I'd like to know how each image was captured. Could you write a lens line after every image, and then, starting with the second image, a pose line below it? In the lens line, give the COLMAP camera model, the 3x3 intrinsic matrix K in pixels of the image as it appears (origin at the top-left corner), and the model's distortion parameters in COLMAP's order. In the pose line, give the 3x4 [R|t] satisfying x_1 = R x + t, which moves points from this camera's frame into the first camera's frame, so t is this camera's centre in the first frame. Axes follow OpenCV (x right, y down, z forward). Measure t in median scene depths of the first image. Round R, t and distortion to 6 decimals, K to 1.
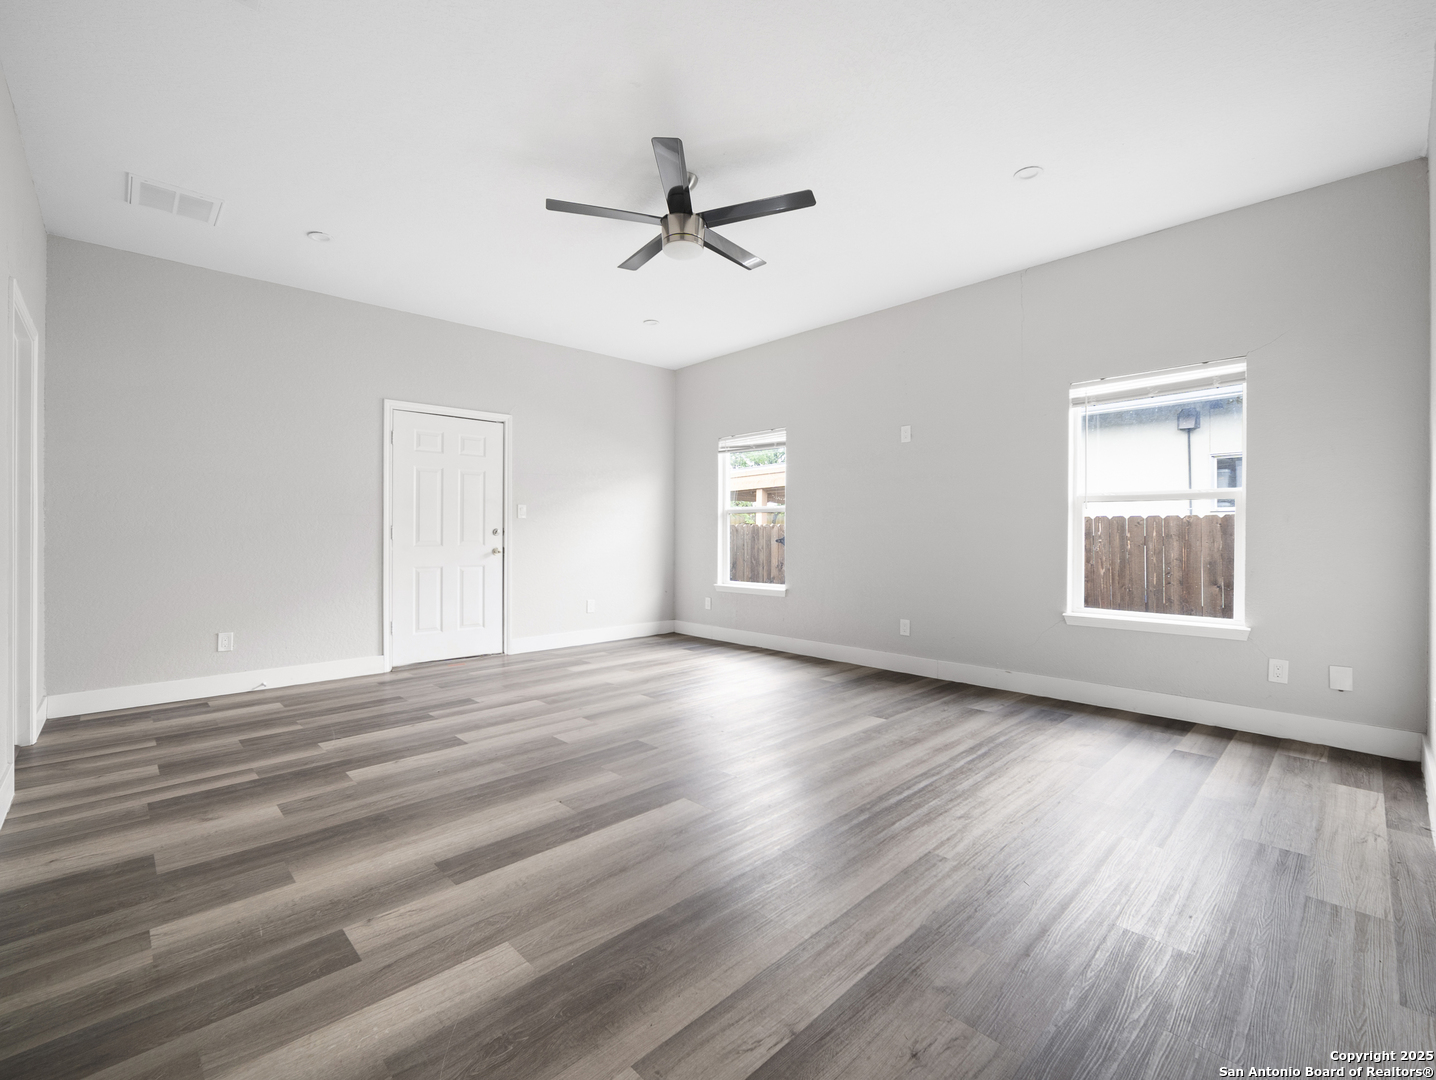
lens RADIAL K [[639.7, 0, 720.3], [0, 639.7, 523.8], [0, 0, 1]] dist [-0.014260, -0.000650]
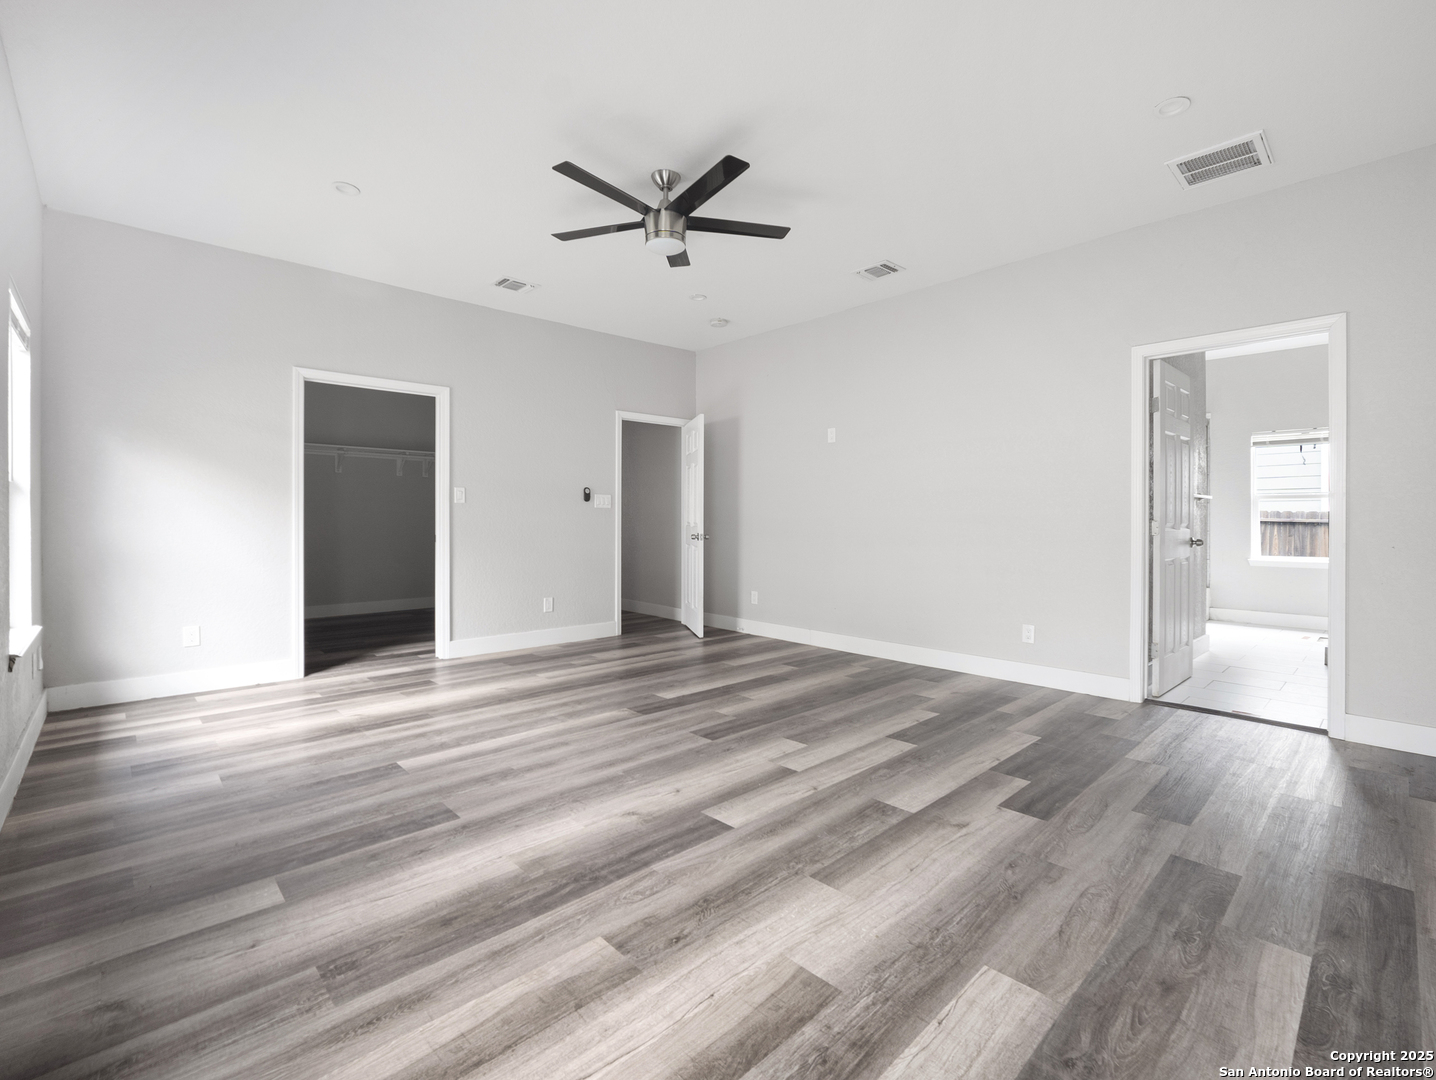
lens RADIAL K [[639.7, 0, 720.3], [0, 639.7, 523.8], [0, 0, 1]] dist [-0.014260, -0.000650]
pose [[-0.999906, -0.000182, 0.013675, -0.152204], [-0.000395, 0.999879, -0.015573, 0.034761], [-0.013670, -0.015577, -0.999785, 1.920736]]
